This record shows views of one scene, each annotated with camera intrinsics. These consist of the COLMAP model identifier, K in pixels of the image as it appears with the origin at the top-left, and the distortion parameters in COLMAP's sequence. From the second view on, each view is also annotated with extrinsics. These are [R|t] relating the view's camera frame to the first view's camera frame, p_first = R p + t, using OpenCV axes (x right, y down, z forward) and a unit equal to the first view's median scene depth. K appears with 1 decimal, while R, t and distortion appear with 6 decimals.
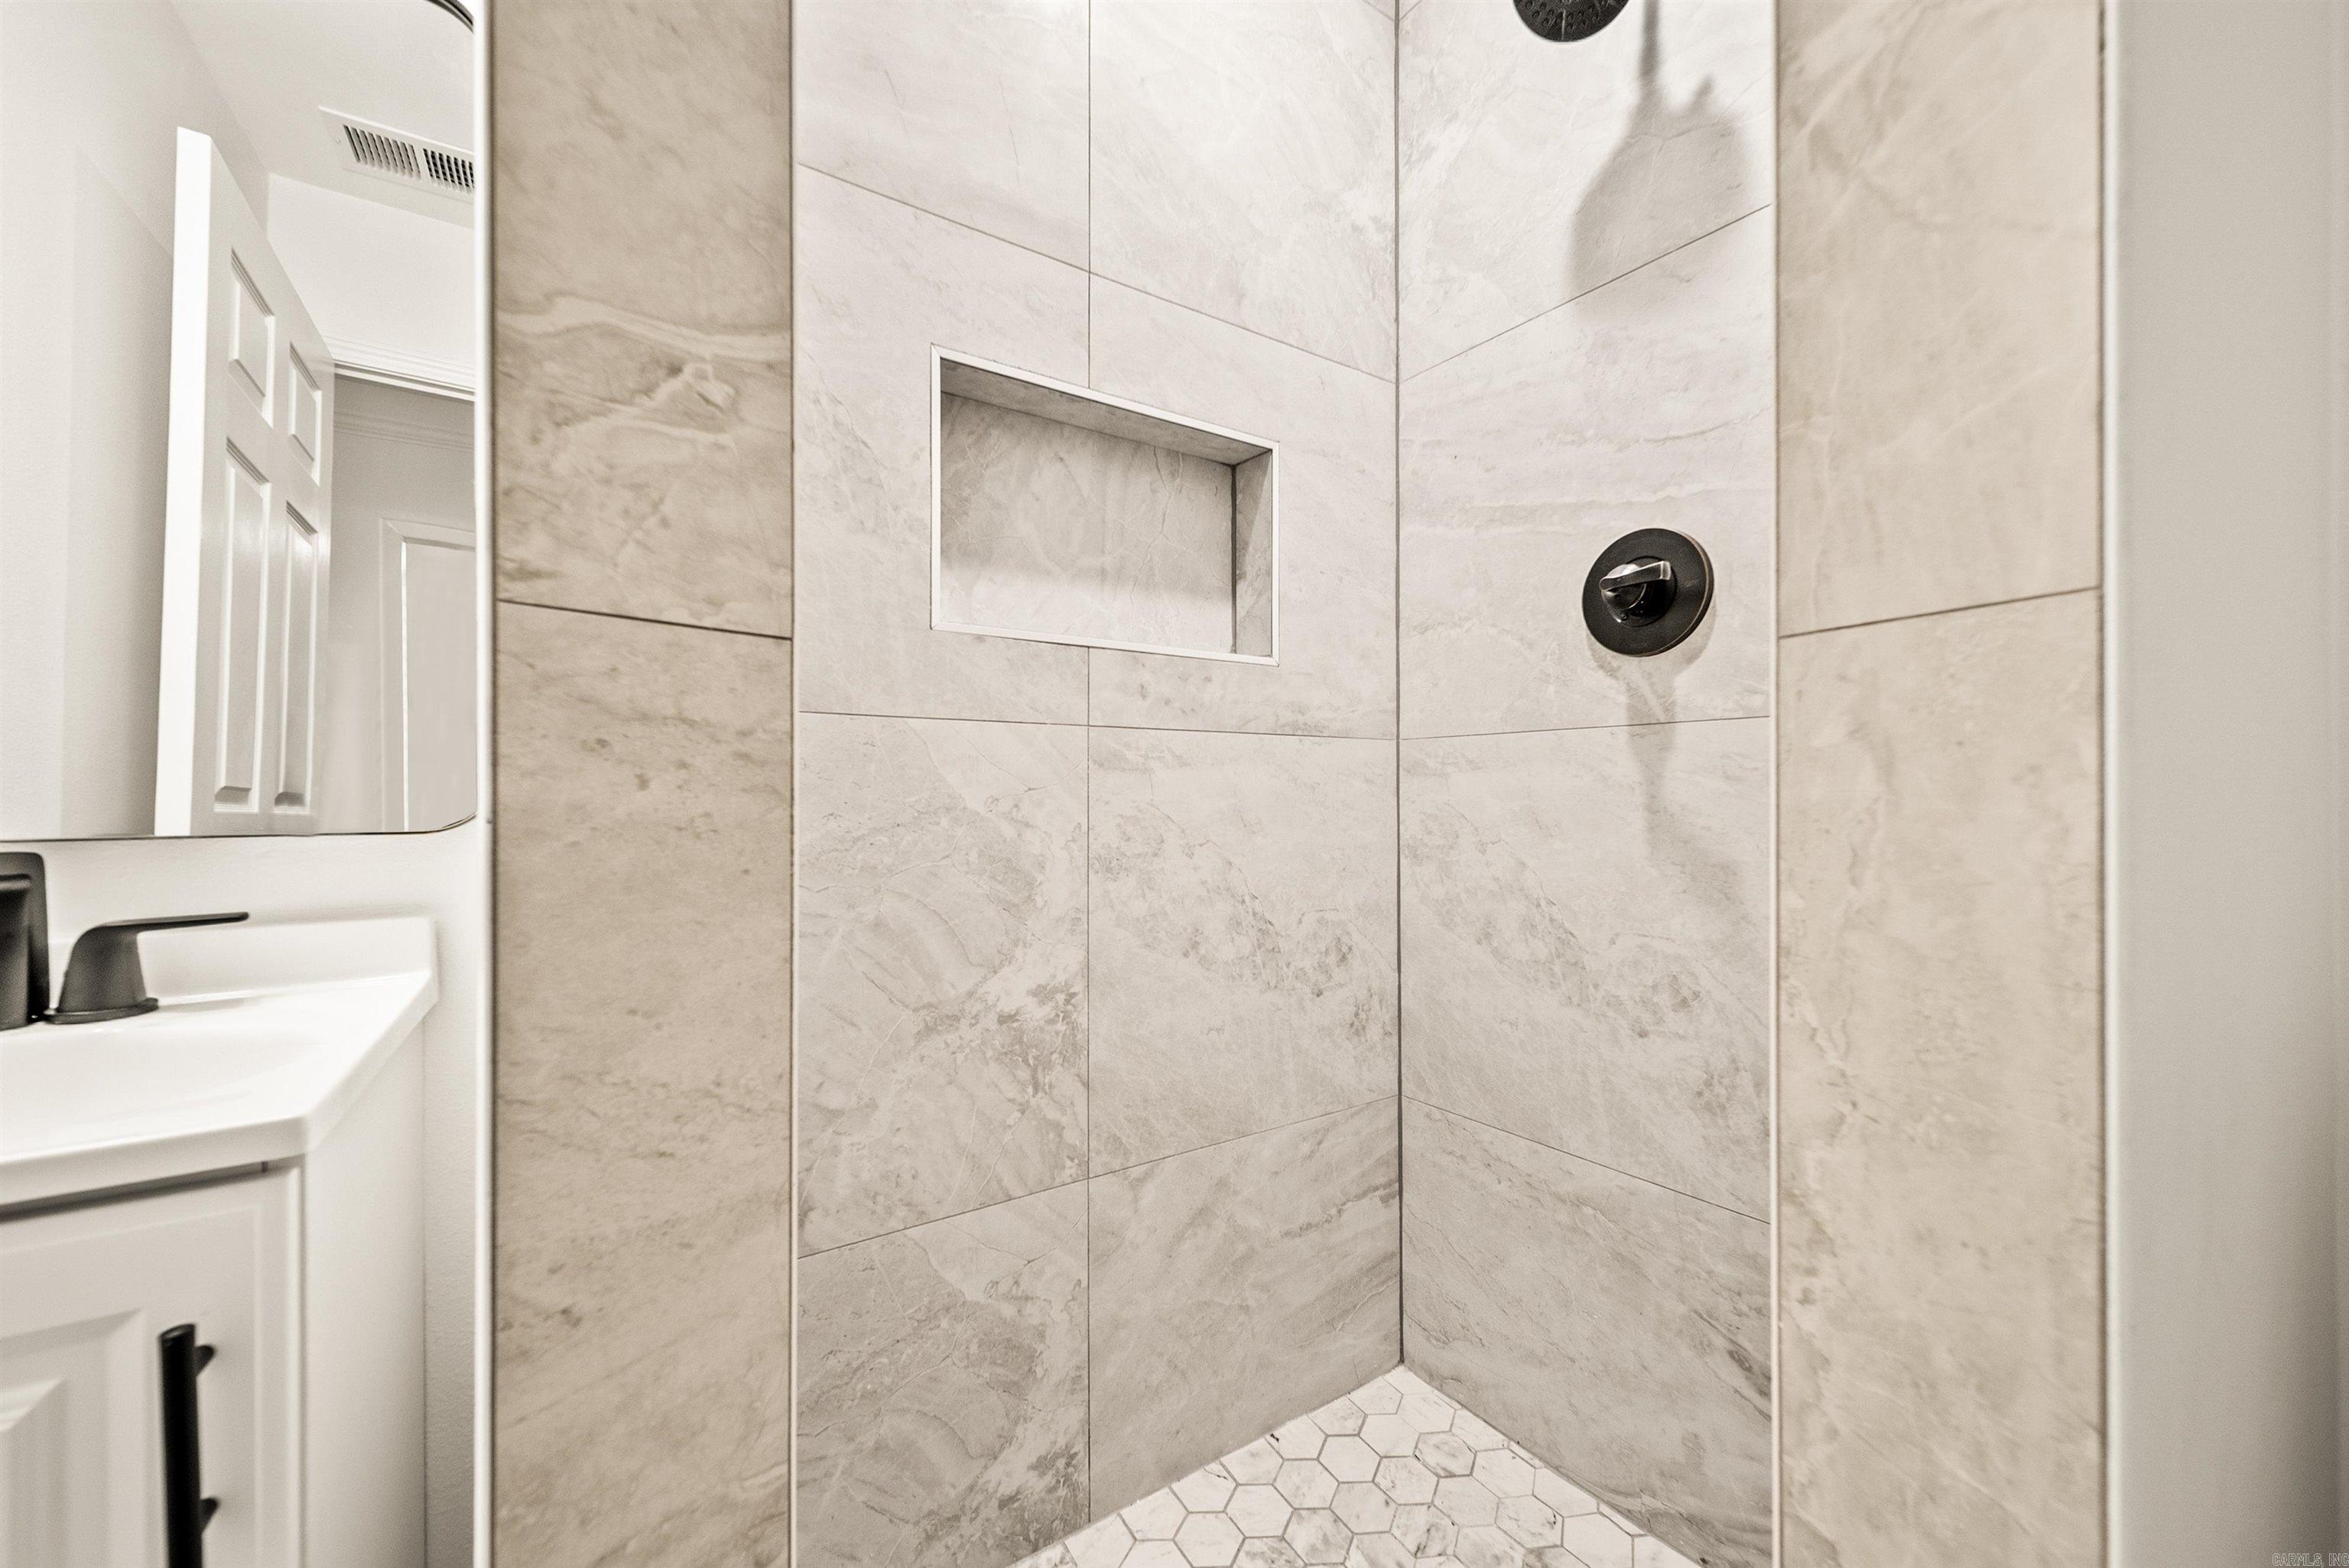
lens RADIAL K [[886.9, 0, 1178.1], [0, 886.9, 771.4], [0, 0, 1]] dist [0.006188, 0.000171]
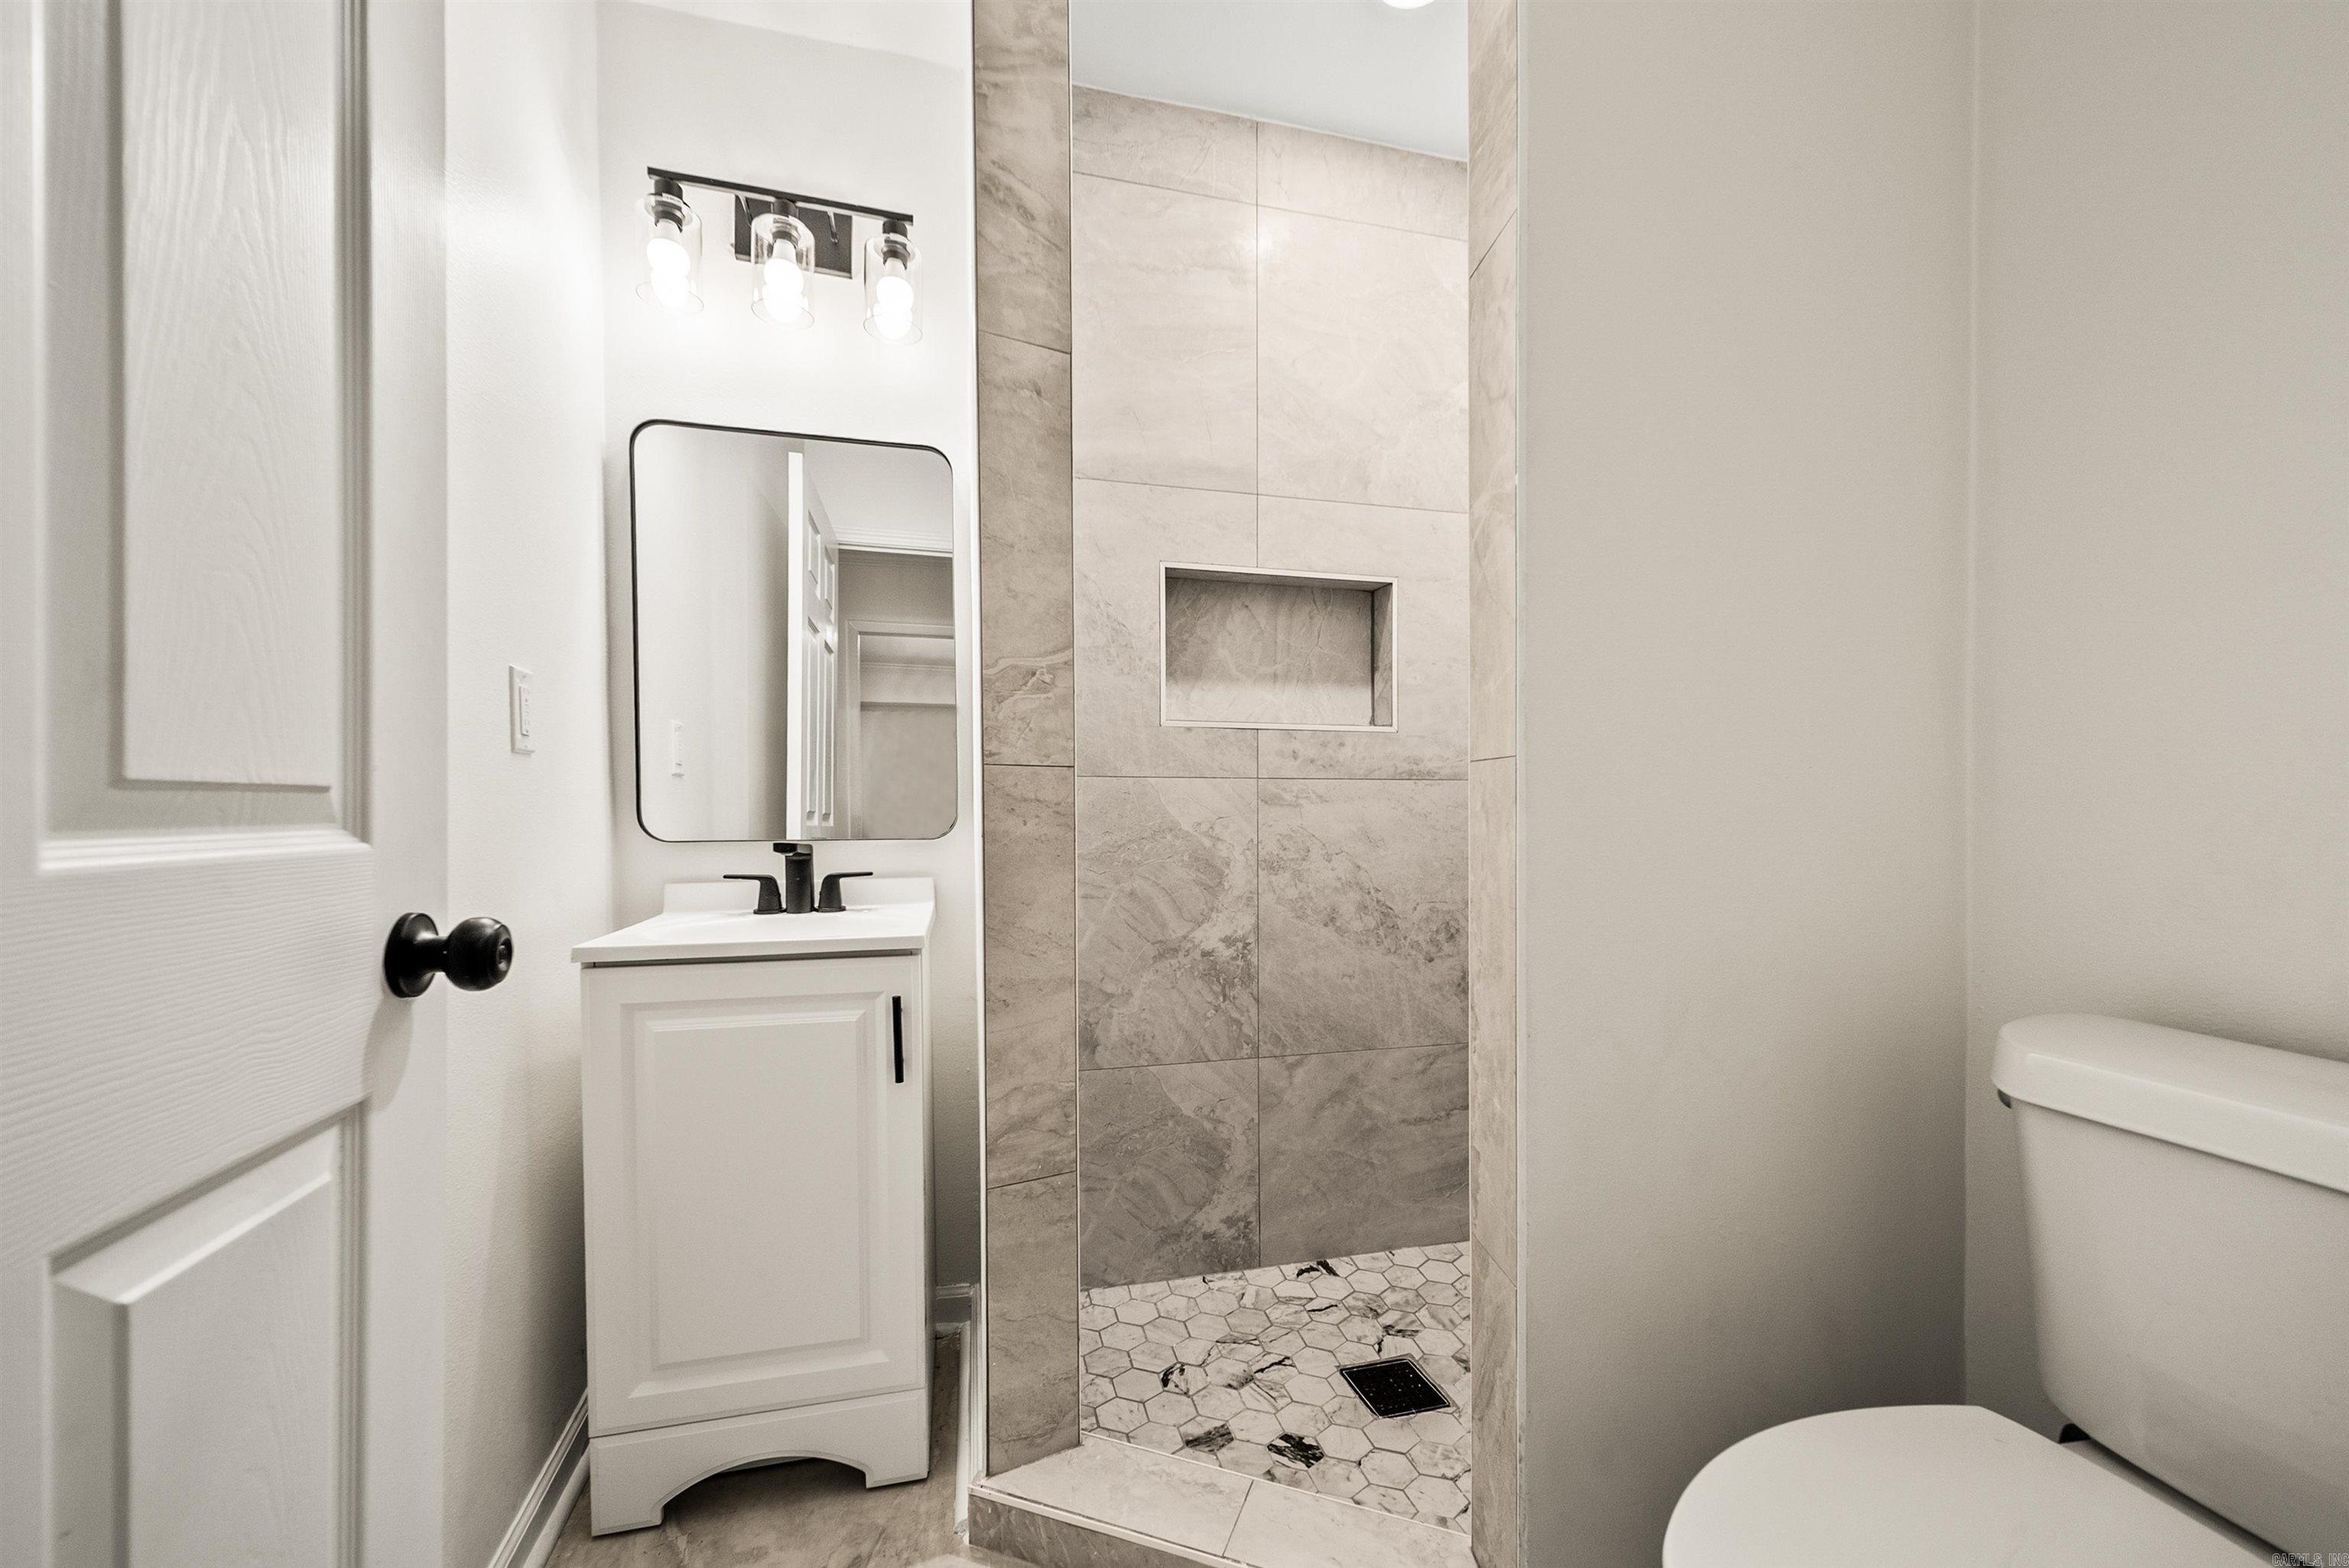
lens RADIAL K [[915.0, 0, 1191.3], [0, 915.0, 794.5], [0, 0, 1]] dist [0.005147, -0.000151]
pose [[0.945022, -0.001621, -0.327004, 0.330925], [0.005881, 0.999910, 0.012037, -0.042755], [0.326955, -0.013298, 0.944946, -0.613750]]
